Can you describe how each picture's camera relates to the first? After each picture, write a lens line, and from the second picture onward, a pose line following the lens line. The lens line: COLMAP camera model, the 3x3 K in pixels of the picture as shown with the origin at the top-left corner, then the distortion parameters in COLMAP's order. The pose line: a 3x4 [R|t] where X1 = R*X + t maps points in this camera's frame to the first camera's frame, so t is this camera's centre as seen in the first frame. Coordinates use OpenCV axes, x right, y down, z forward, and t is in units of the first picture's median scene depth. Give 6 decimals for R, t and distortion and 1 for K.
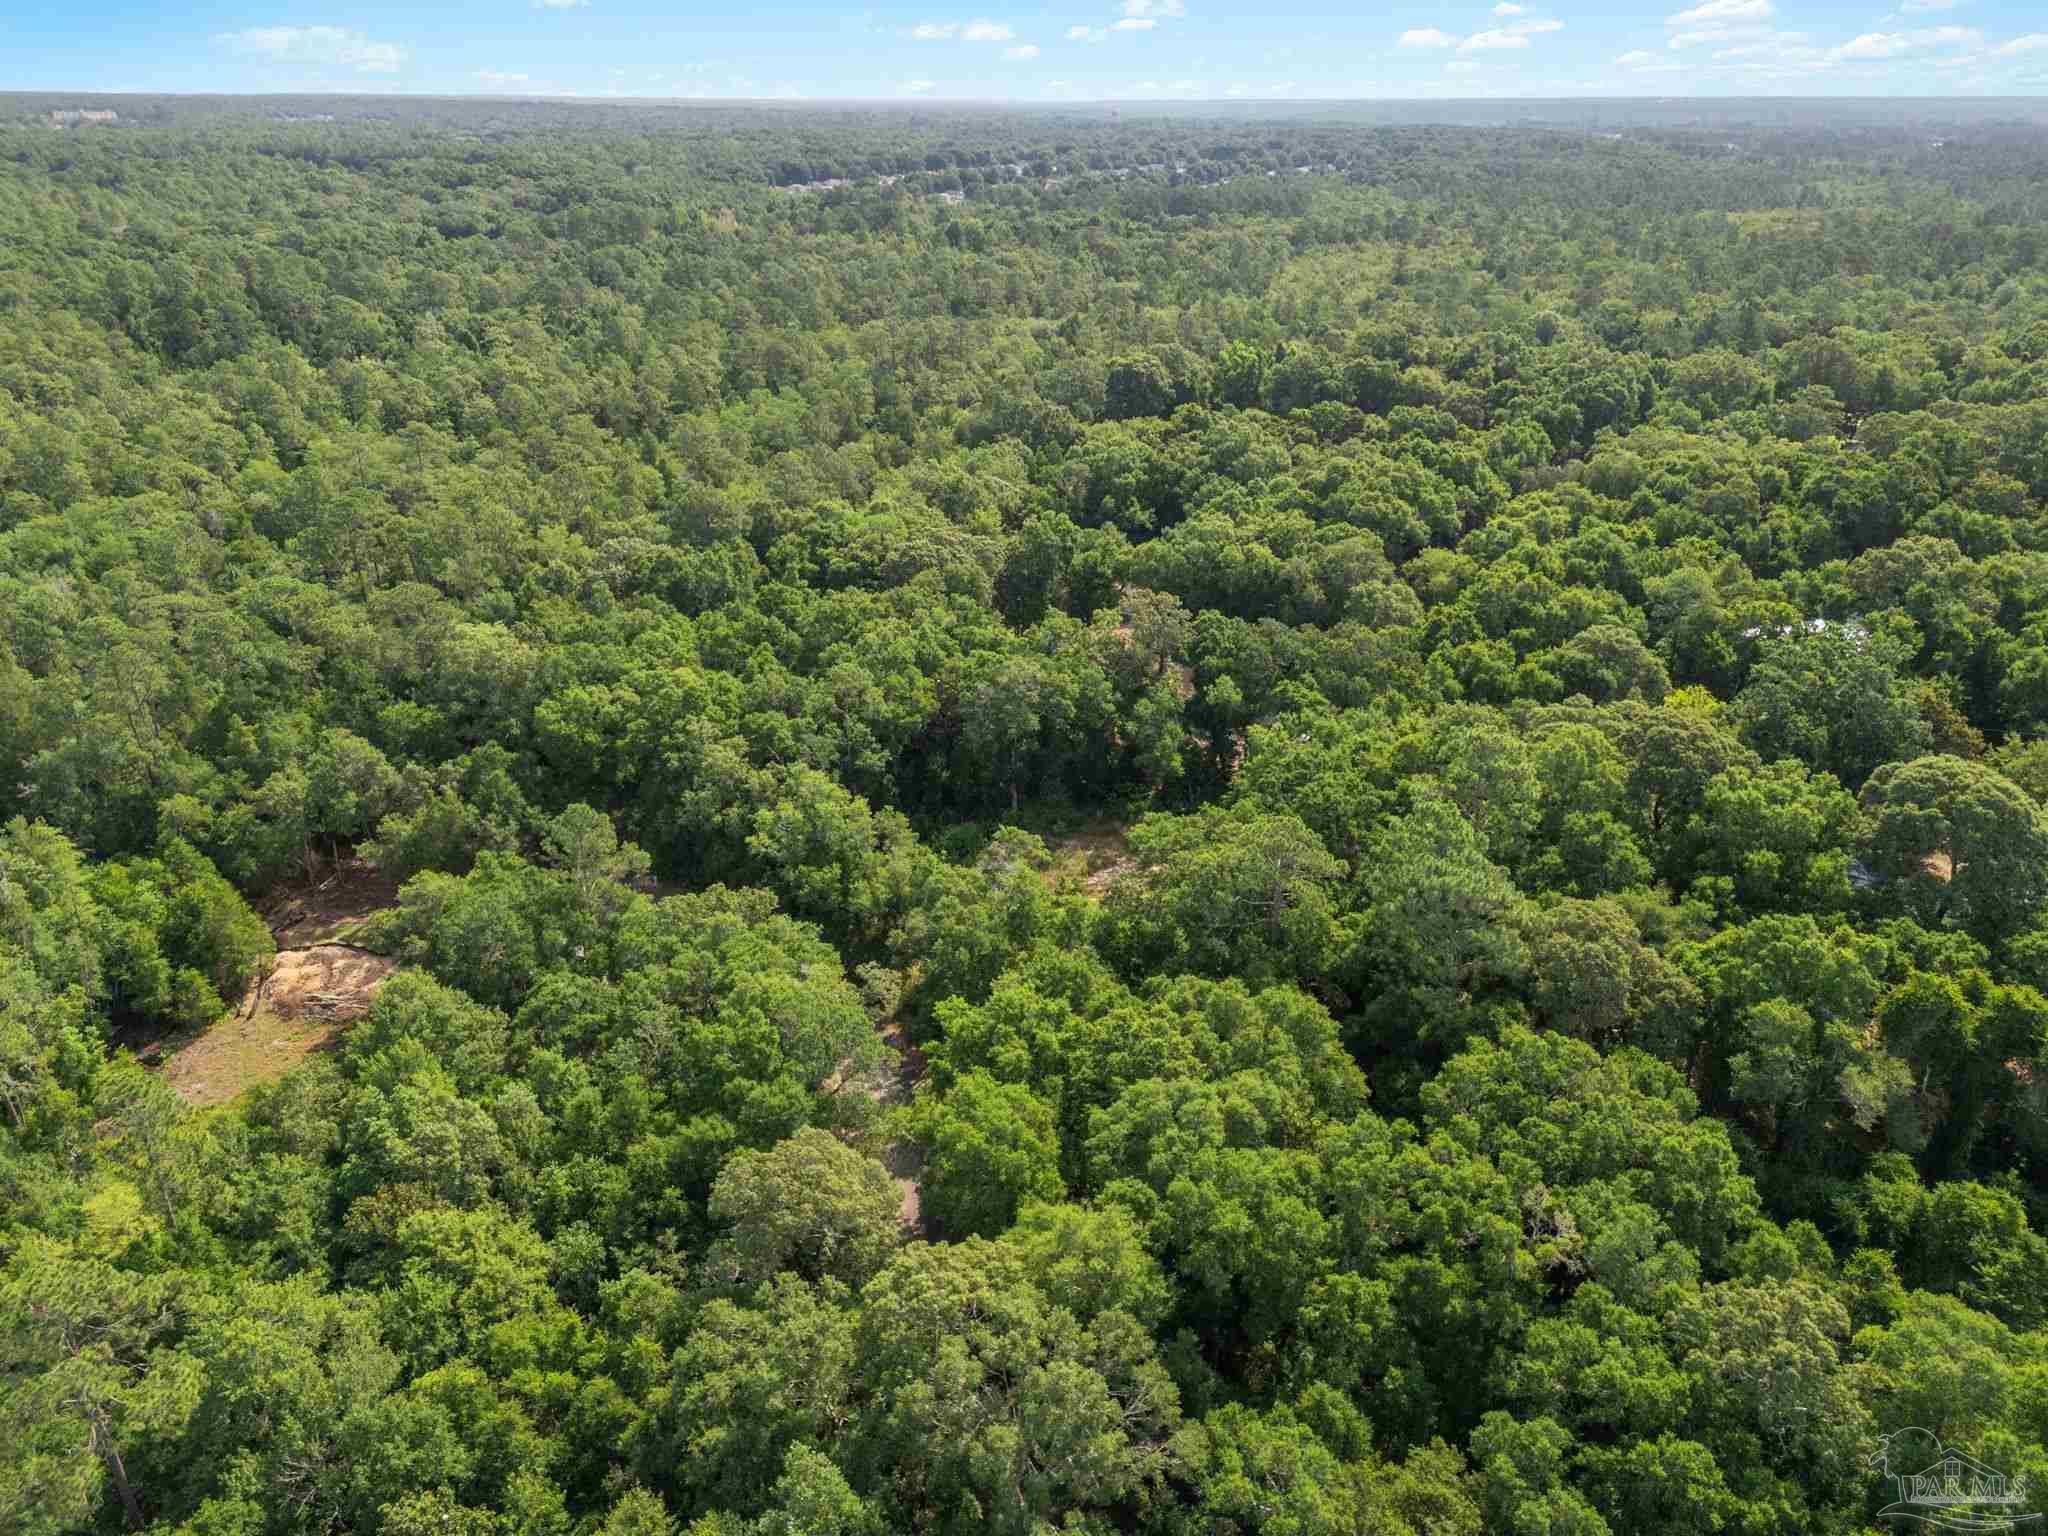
lens RADIAL K [[1496.0, 0, 1037.8], [0, 1496.0, 773.3], [0, 0, 1]] dist [0.068326, -0.064777]
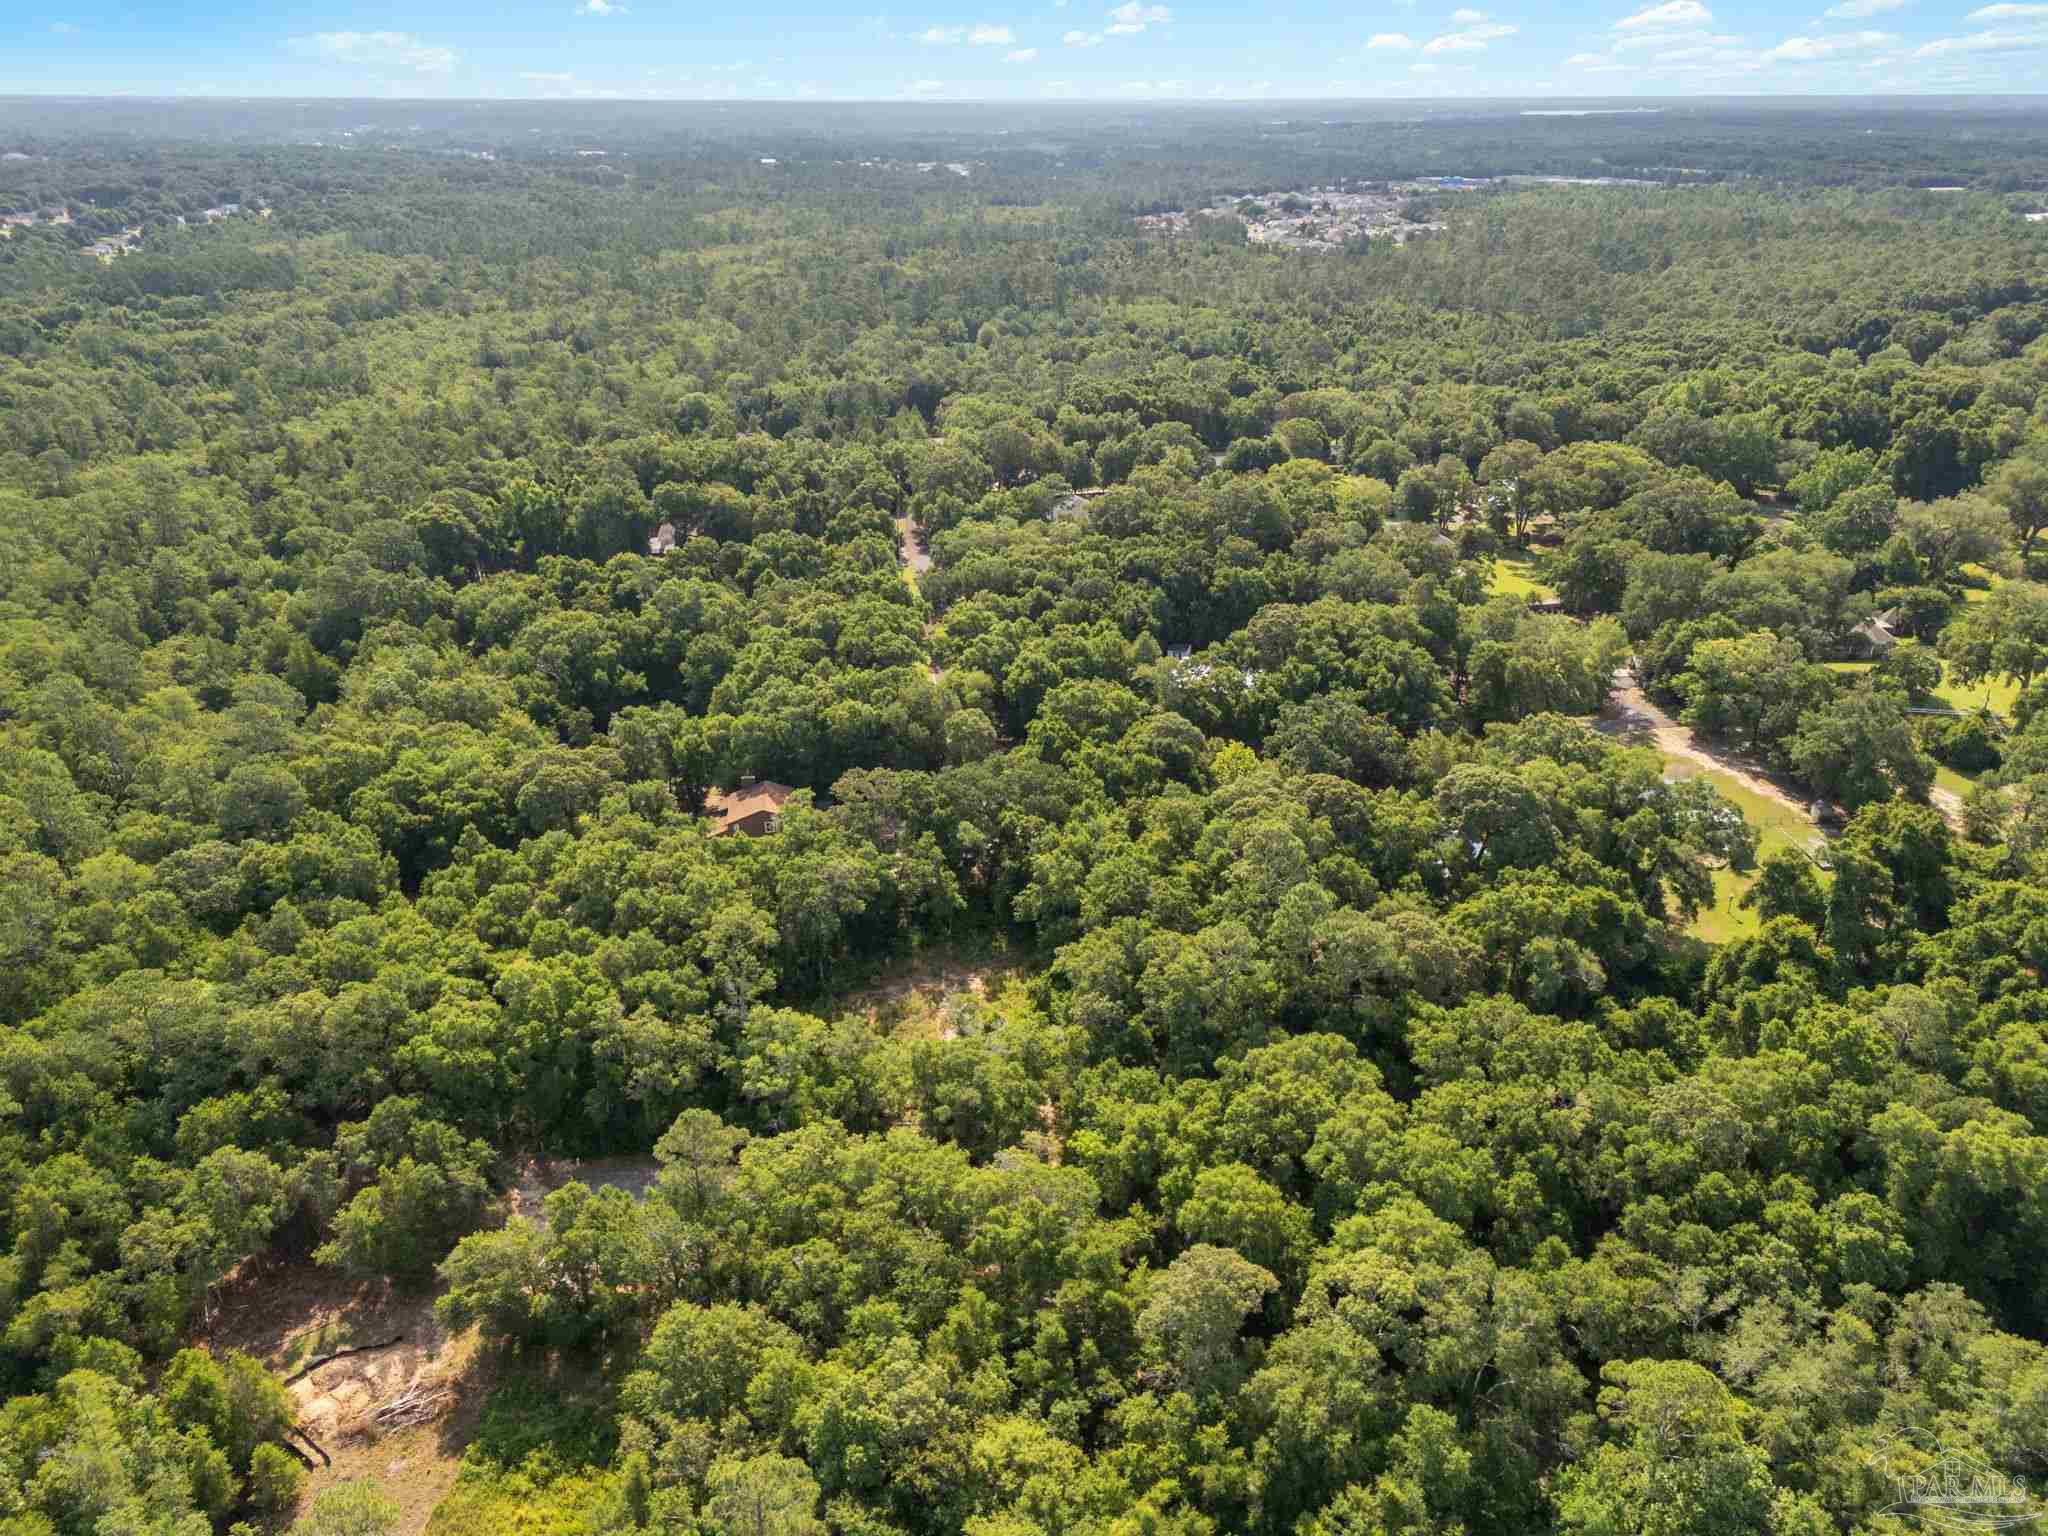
lens RADIAL K [[1496.0, 0, 1037.8], [0, 1496.0, 773.3], [0, 0, 1]] dist [0.068326, -0.064777]
pose [[0.775958, -0.258092, 0.575567, -0.605021], [0.258098, 0.962492, 0.083637, -0.218025], [-0.575564, 0.083654, 0.813466, -0.067023]]
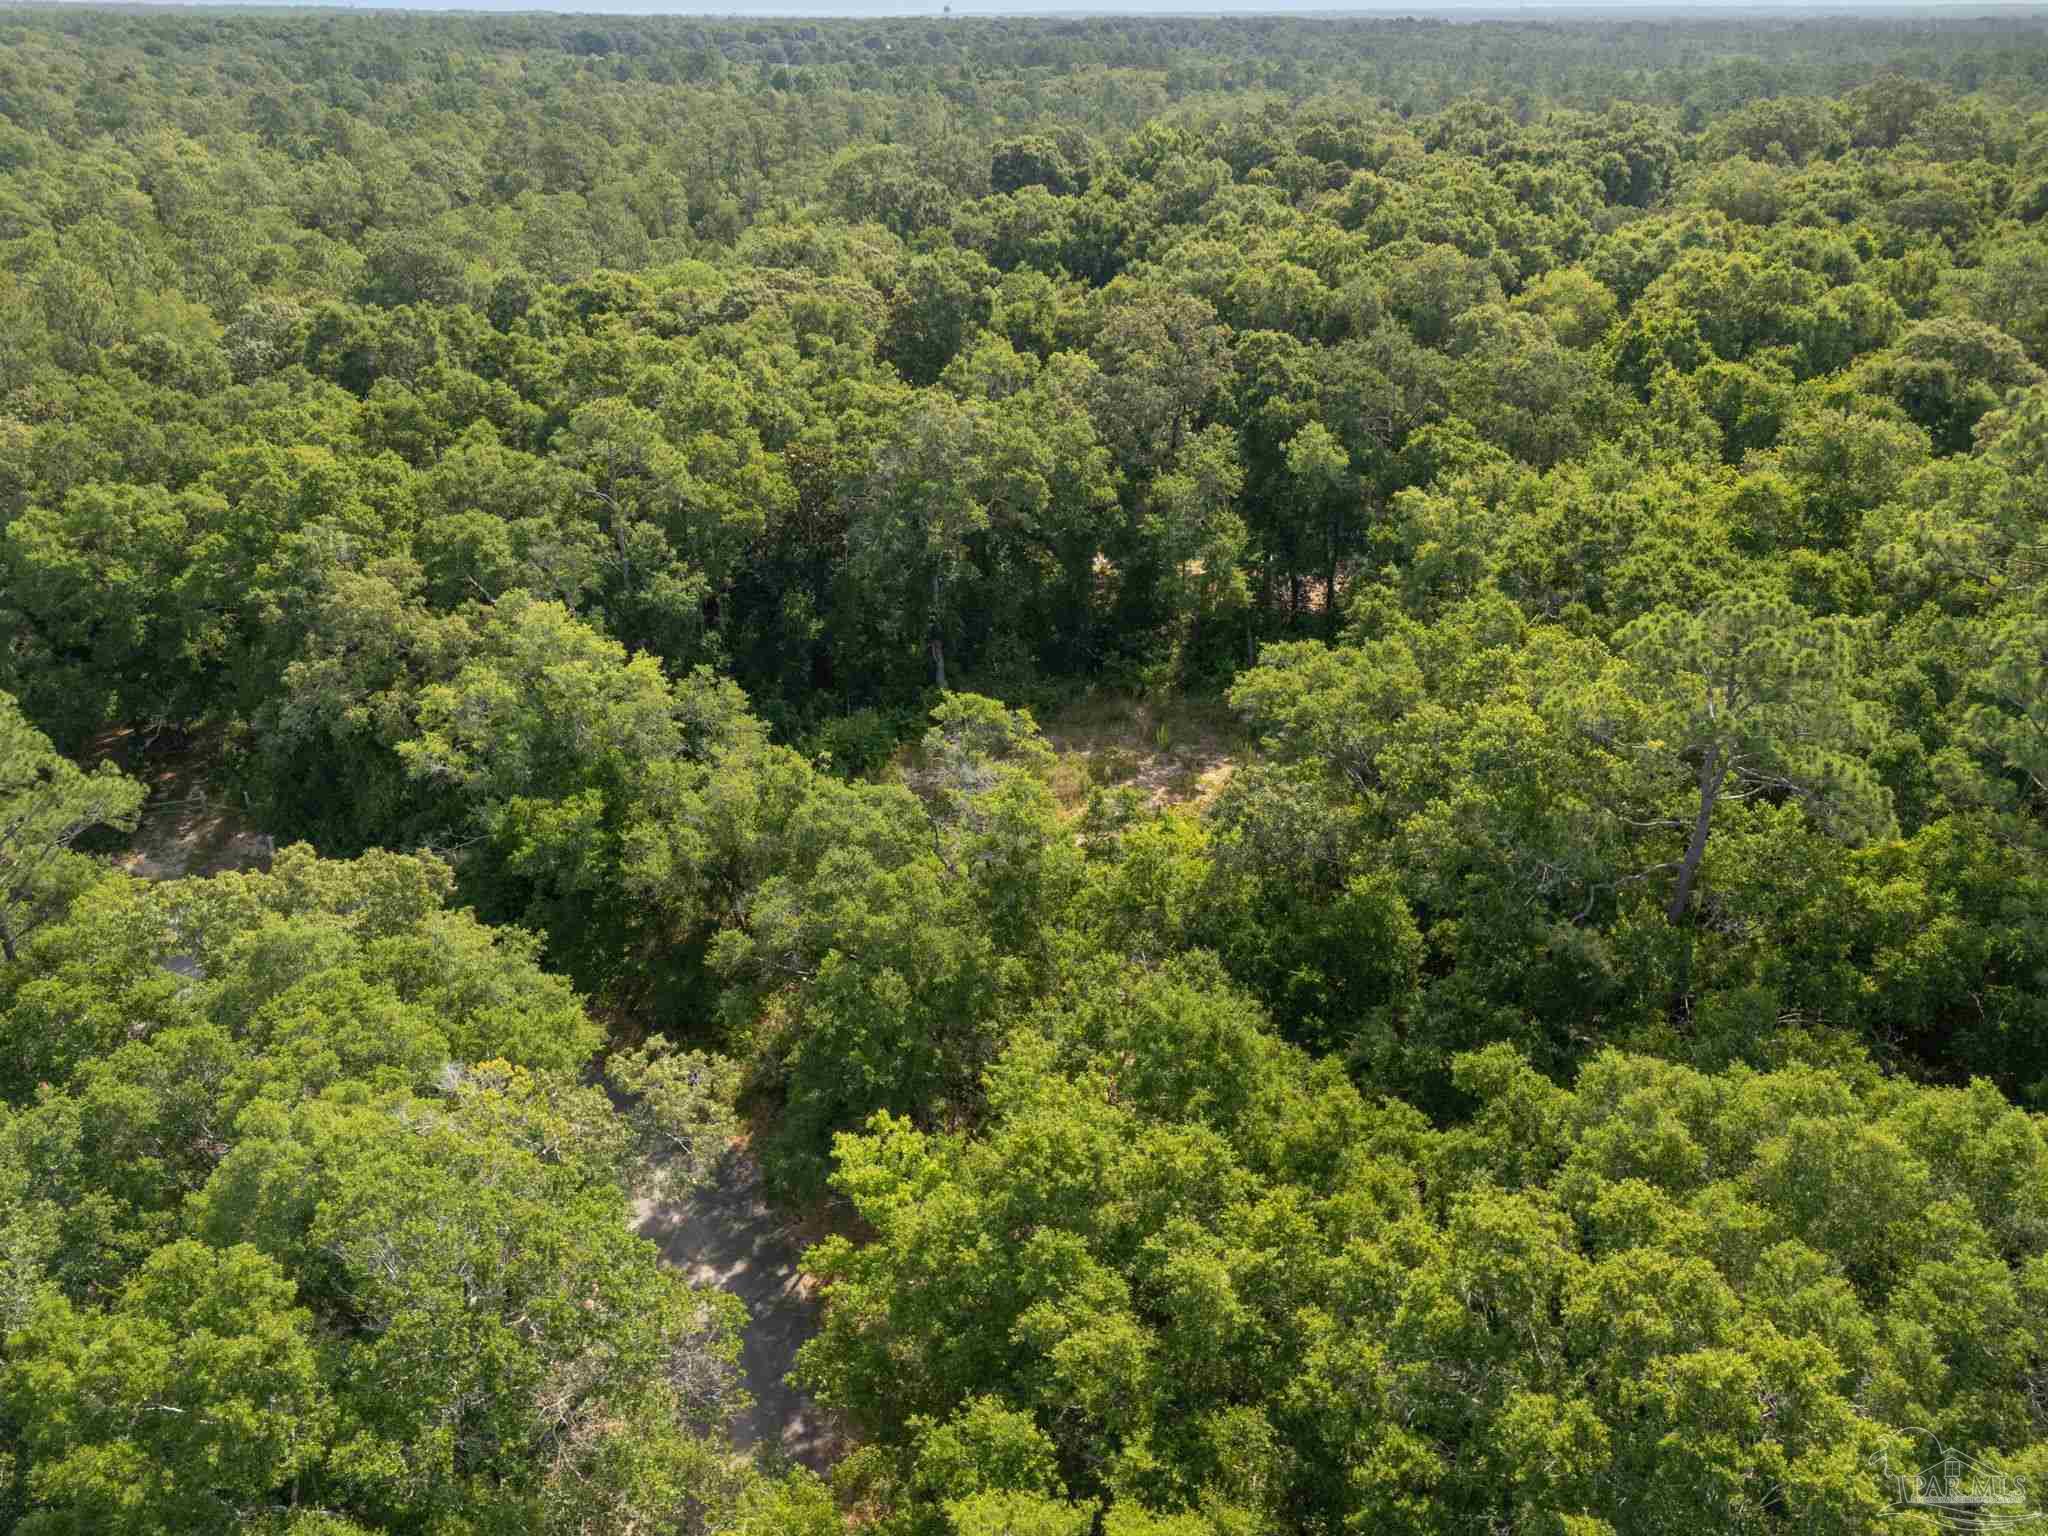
lens RADIAL K [[1498.6, 0, 1025.7], [0, 1498.6, 812.7], [0, 0, 1]] dist [0.110096, -0.146132]
pose [[0.995553, -0.049345, 0.080245, -0.037189], [0.043891, 0.996694, 0.068365, 0.039503], [-0.083353, -0.064539, 0.994428, 0.497882]]
